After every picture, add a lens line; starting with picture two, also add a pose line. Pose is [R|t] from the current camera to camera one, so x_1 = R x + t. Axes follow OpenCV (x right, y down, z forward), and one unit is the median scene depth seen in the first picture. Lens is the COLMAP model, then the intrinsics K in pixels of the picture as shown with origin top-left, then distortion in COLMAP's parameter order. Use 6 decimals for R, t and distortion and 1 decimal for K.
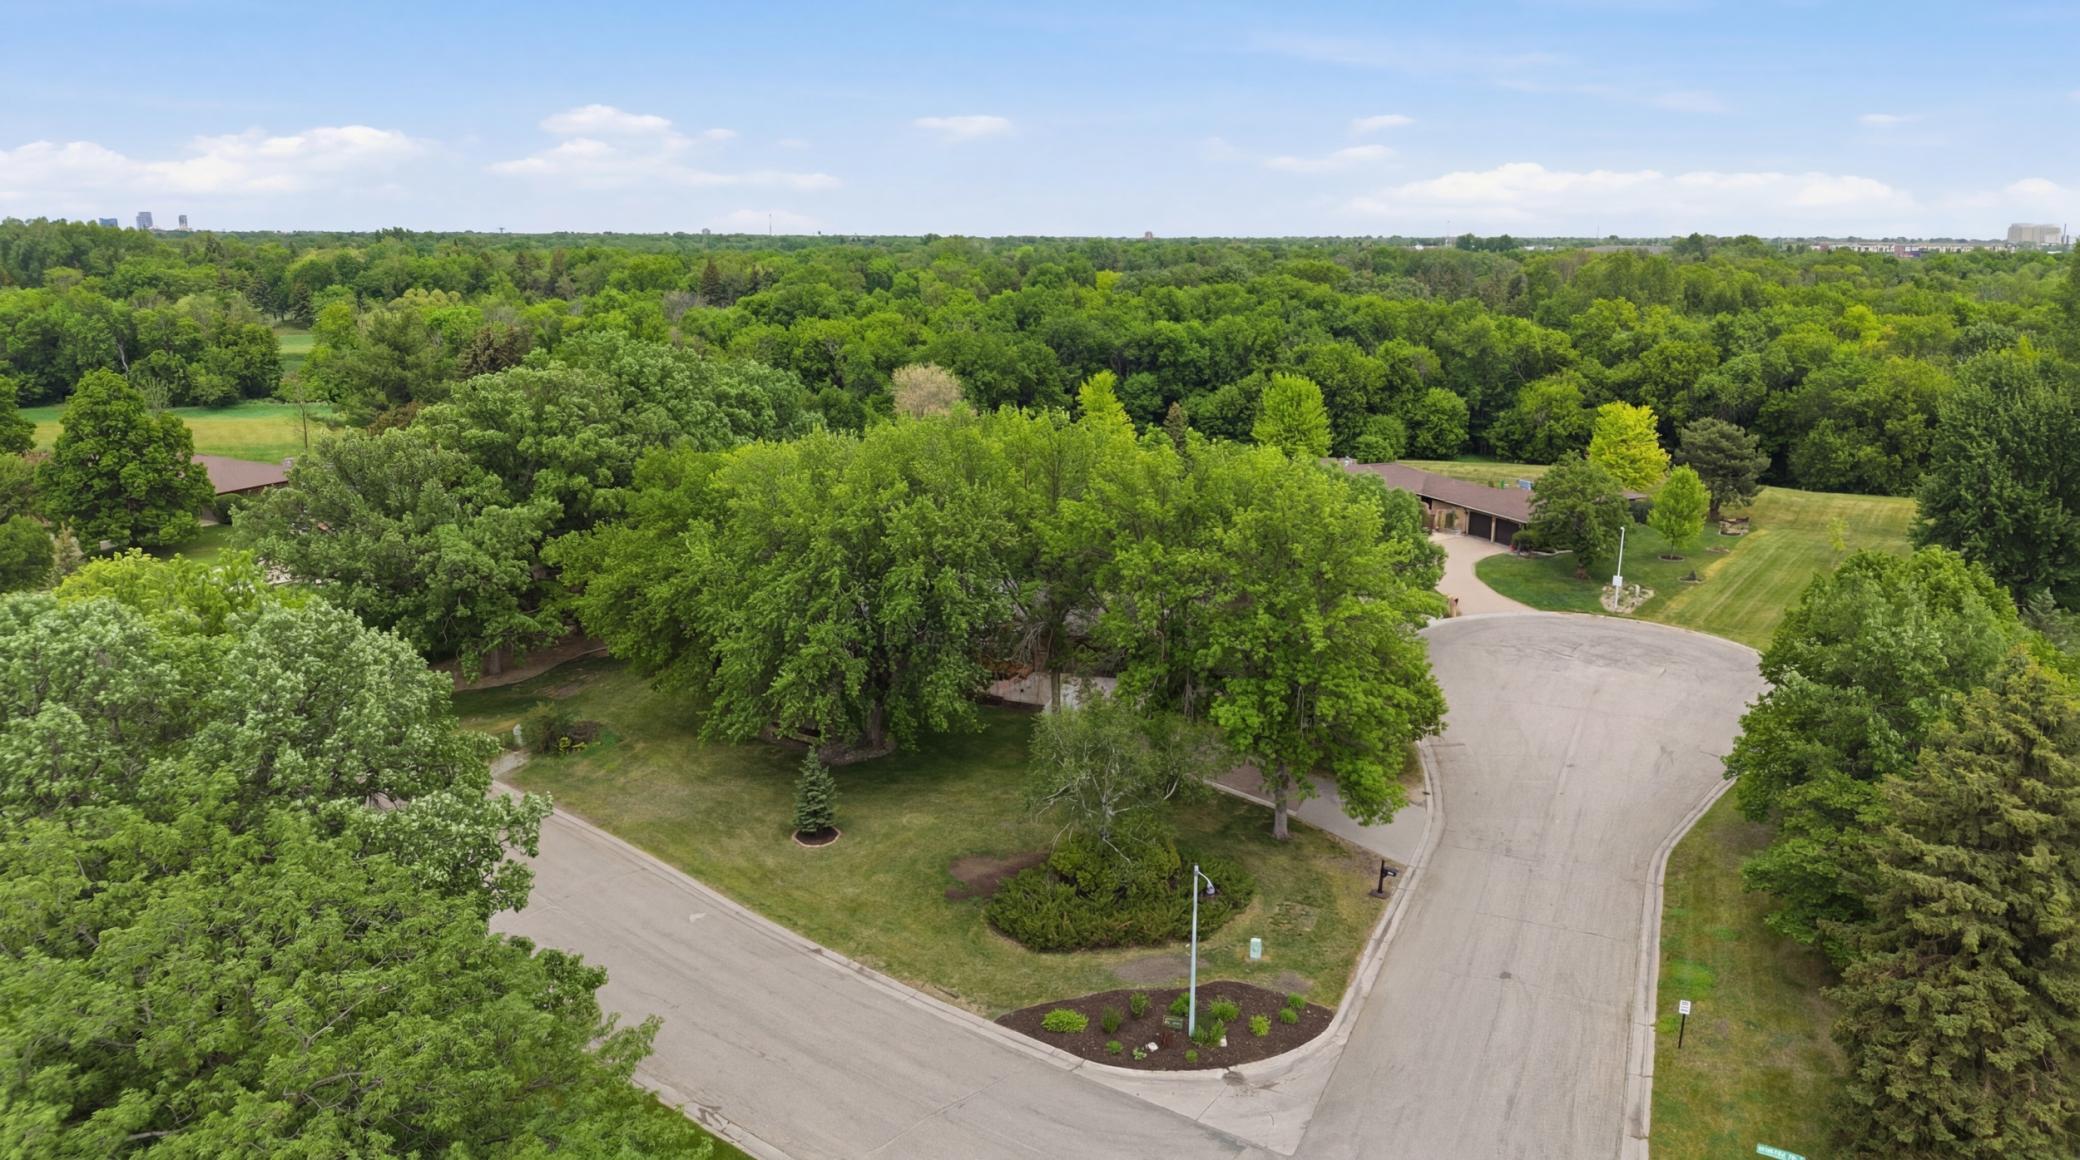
lens RADIAL K [[1362.7, 0, 1032.7], [0, 1362.7, 580.5], [0, 0, 1]] dist [0.028051, -0.001632]
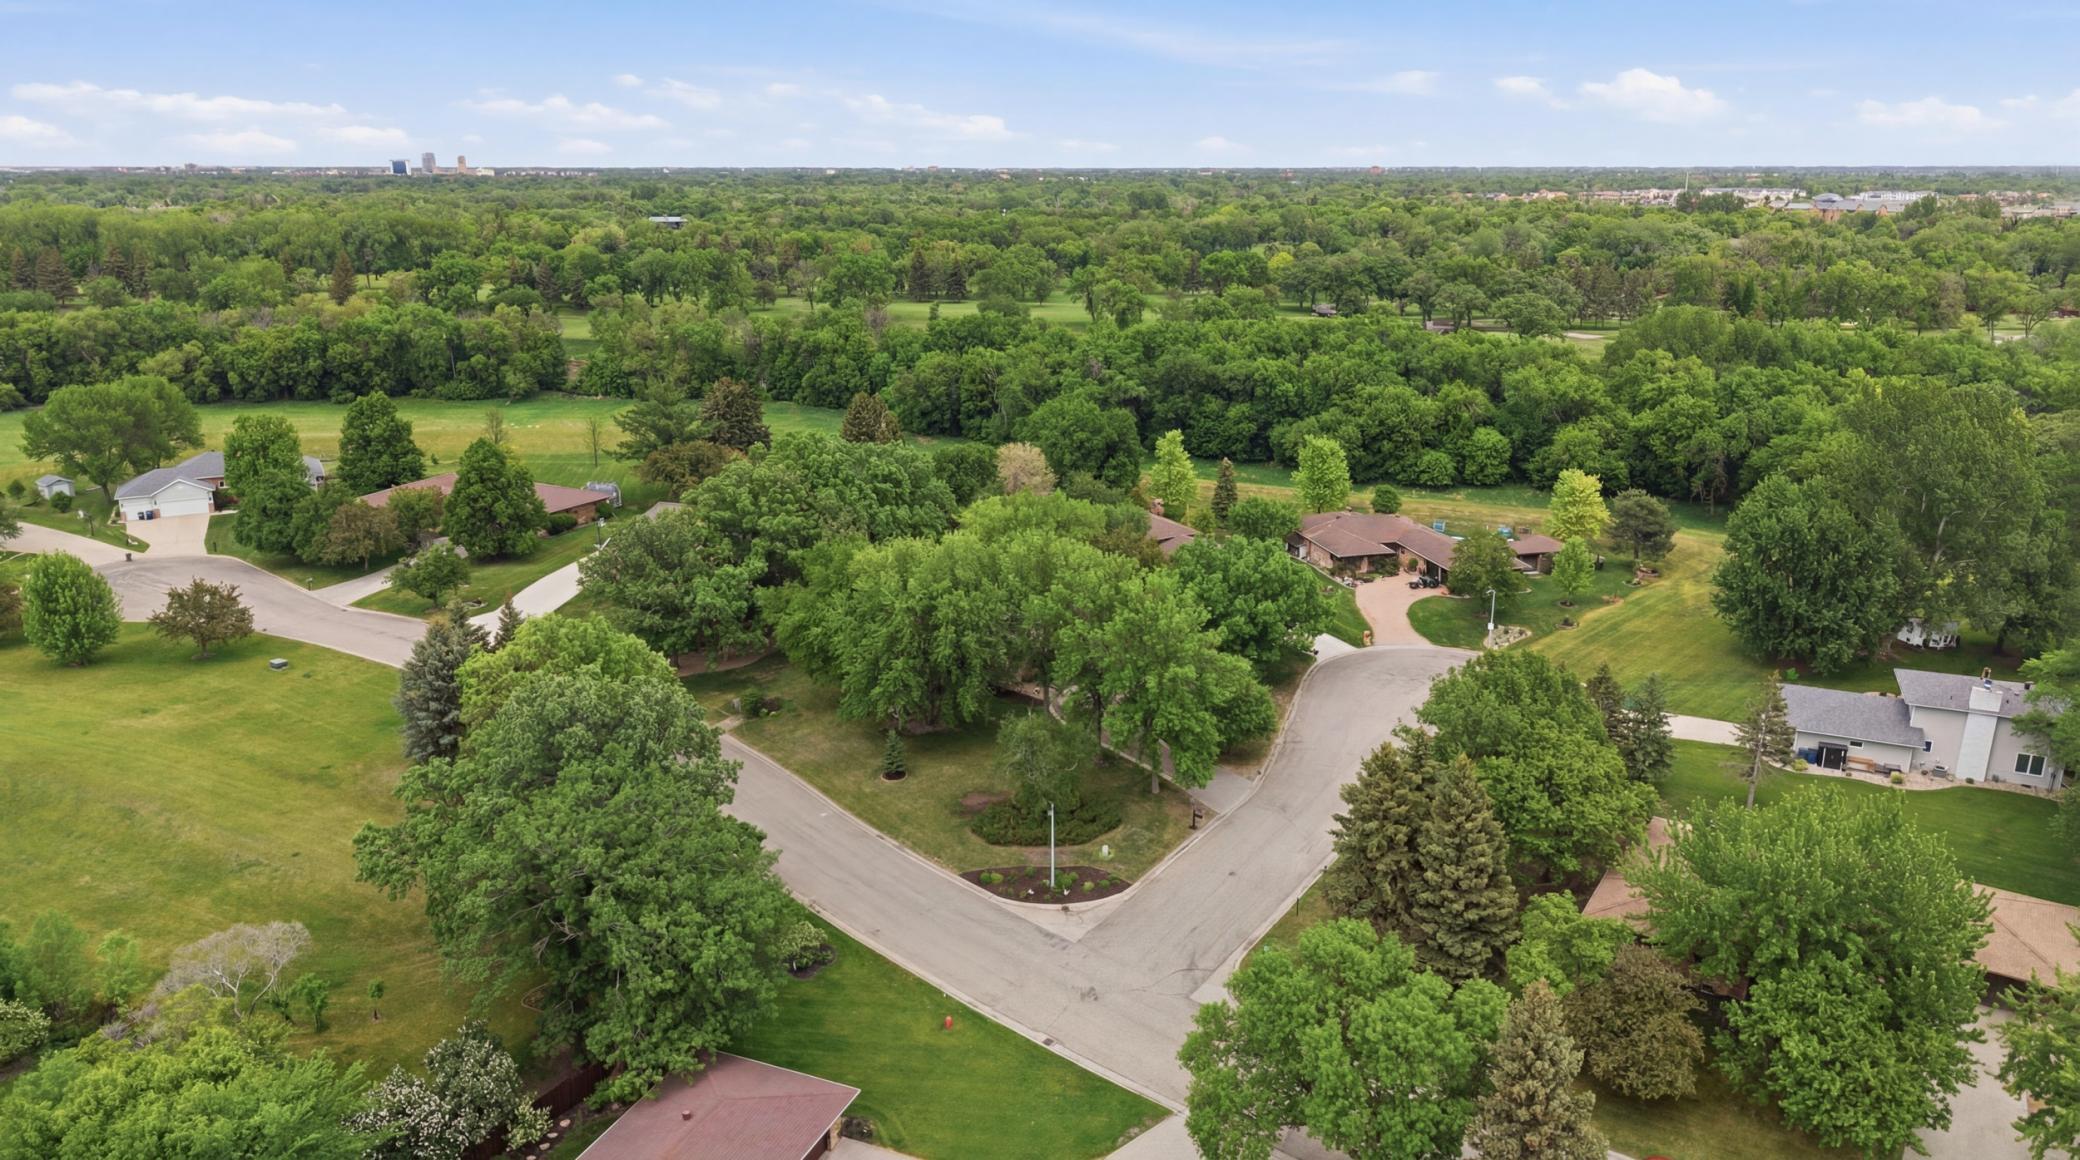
lens RADIAL K [[1357.2, 0, 1047.0], [0, 1357.2, 586.8], [0, 0, 1]] dist [0.124864, -0.193172]
pose [[0.988659, 0.042930, -0.143908, 0.257307], [-0.035009, 0.997753, 0.057131, -0.151967], [0.146038, -0.051445, 0.987940, -0.650828]]
